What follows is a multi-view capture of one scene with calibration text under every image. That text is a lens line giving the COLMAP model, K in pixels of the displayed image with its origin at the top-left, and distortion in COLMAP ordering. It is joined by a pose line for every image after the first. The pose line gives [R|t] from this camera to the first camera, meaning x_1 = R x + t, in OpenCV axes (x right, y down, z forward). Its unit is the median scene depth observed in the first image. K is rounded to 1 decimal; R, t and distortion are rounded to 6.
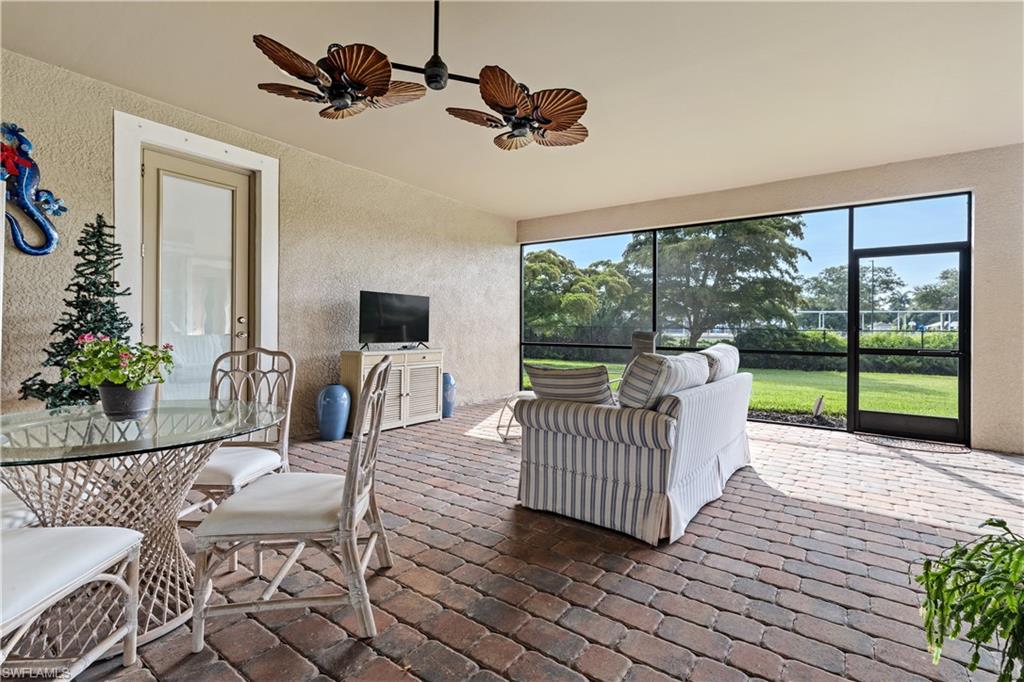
lens RADIAL K [[464.9, 0, 530.4], [0, 464.9, 328.5], [0, 0, 1]] dist [0.017421, 0.000998]
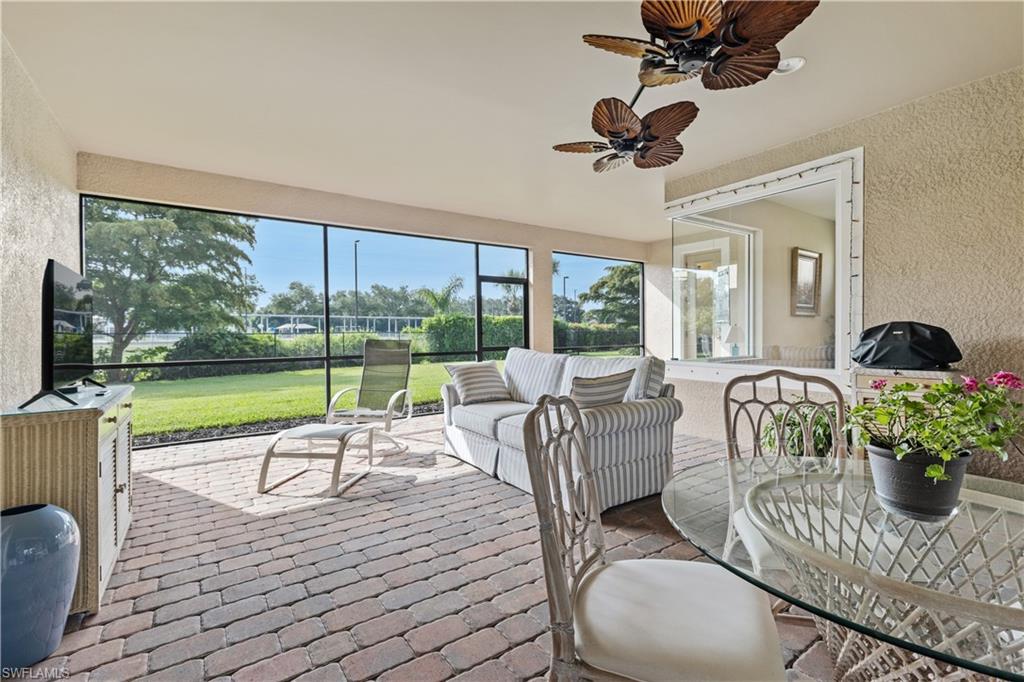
lens RADIAL K [[464.9, 0, 514.2], [0, 464.9, 335.3], [0, 0, 1]] dist [0.017421, 0.000998]
pose [[0.345825, -0.020481, 0.938075, -0.170268], [0.010829, 0.999782, 0.017836, -0.005015], [-0.938236, 0.003990, 0.345972, 0.135936]]
